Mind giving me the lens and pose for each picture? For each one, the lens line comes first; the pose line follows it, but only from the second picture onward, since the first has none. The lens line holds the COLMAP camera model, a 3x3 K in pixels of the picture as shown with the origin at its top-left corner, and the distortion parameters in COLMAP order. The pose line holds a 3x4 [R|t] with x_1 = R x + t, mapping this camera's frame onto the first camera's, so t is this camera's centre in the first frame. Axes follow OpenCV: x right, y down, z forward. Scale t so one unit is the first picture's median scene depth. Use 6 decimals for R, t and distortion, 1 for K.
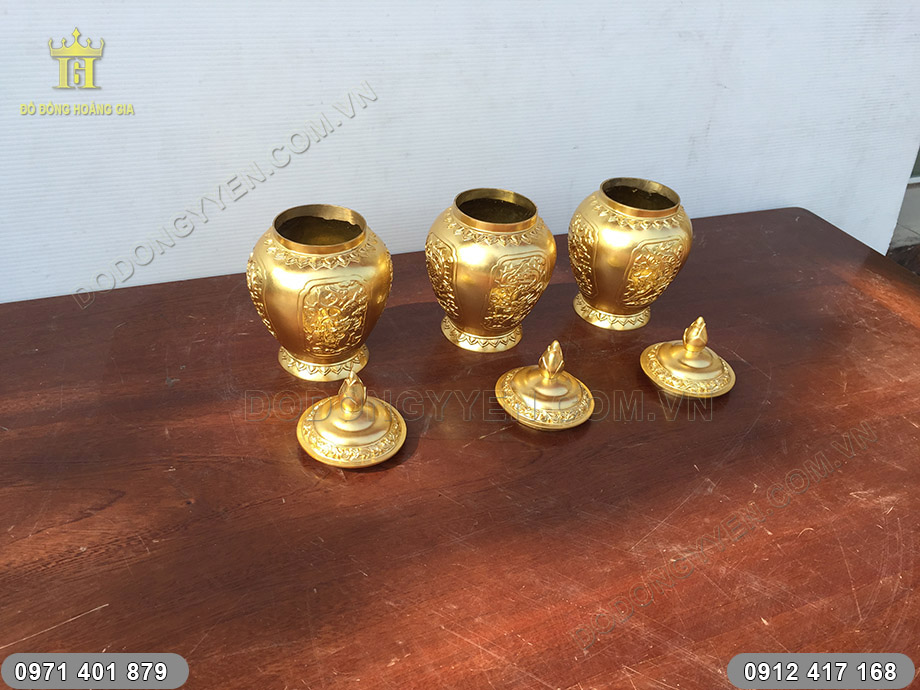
lens RADIAL K [[797.6, 0, 460.0], [0, 797.6, 345.0], [0, 0, 1]] dist [0.067605, -0.110352]
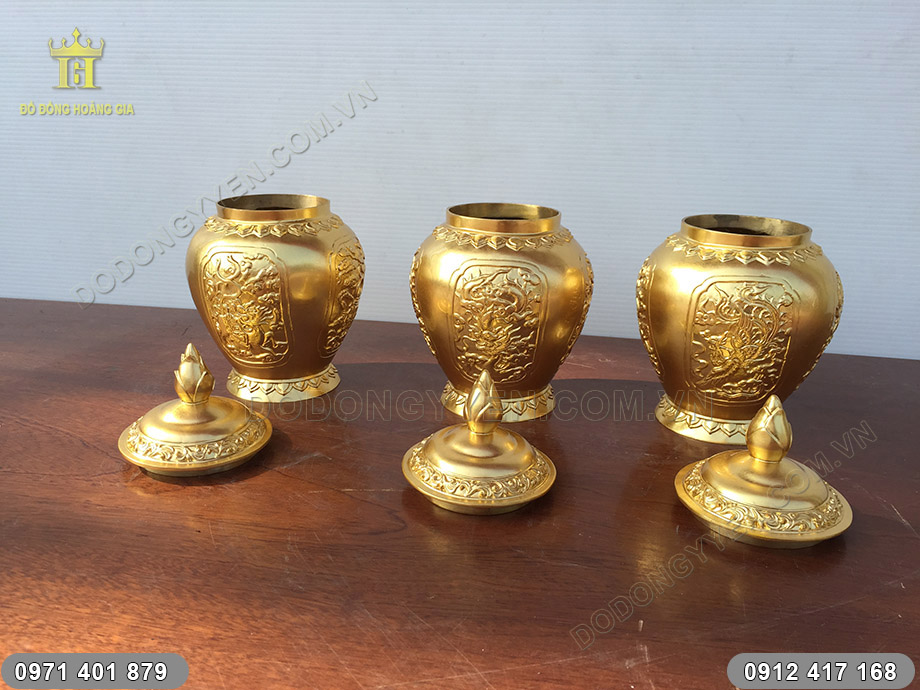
lens RADIAL K [[797.6, 0, 460.0], [0, 797.6, 345.0], [0, 0, 1]] dist [0.067605, -0.110352]
pose [[0.843984, 0.103266, -0.526334, 0.387692], [-0.262341, 0.935381, -0.237147, 0.118517], [0.467834, 0.338227, 0.816537, 0.398932]]
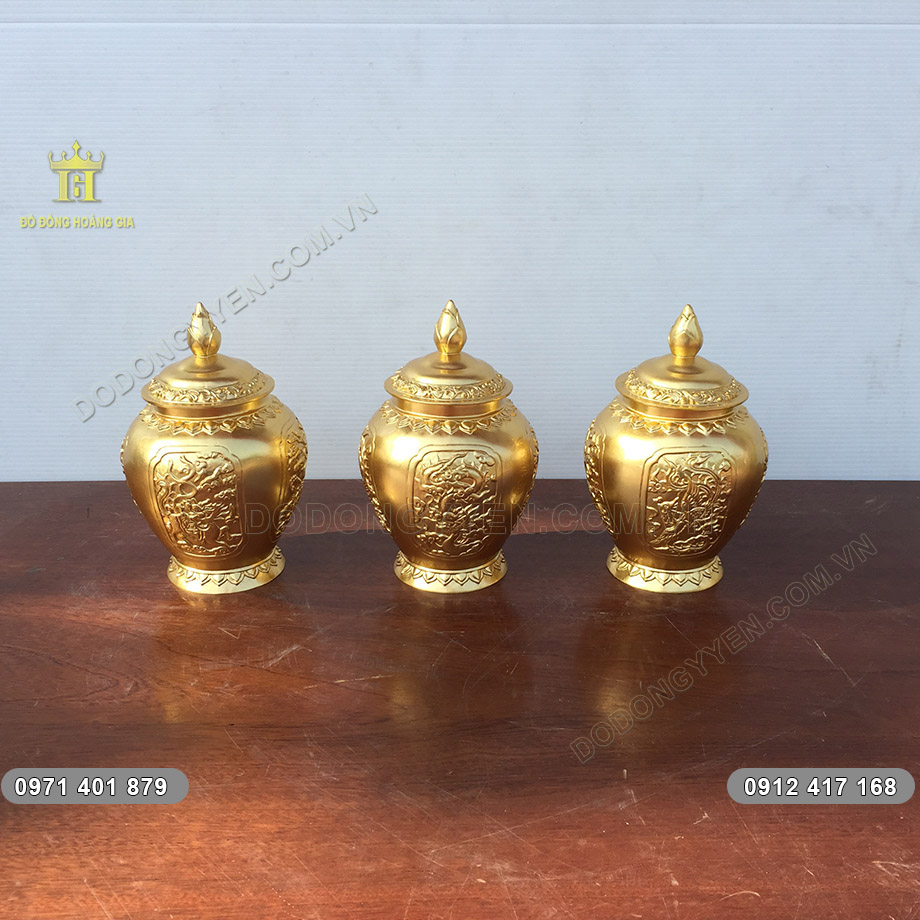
lens RADIAL K [[1060.1, 0, 460.8], [0, 1060.1, 457.7], [0, 0, 1]] dist [0.052854, -0.060909]
pose [[0.924696, 0.056483, -0.376494, 0.410254], [-0.151348, 0.961967, -0.227405, 0.107000], [0.349331, 0.267262, 0.898075, 0.119152]]
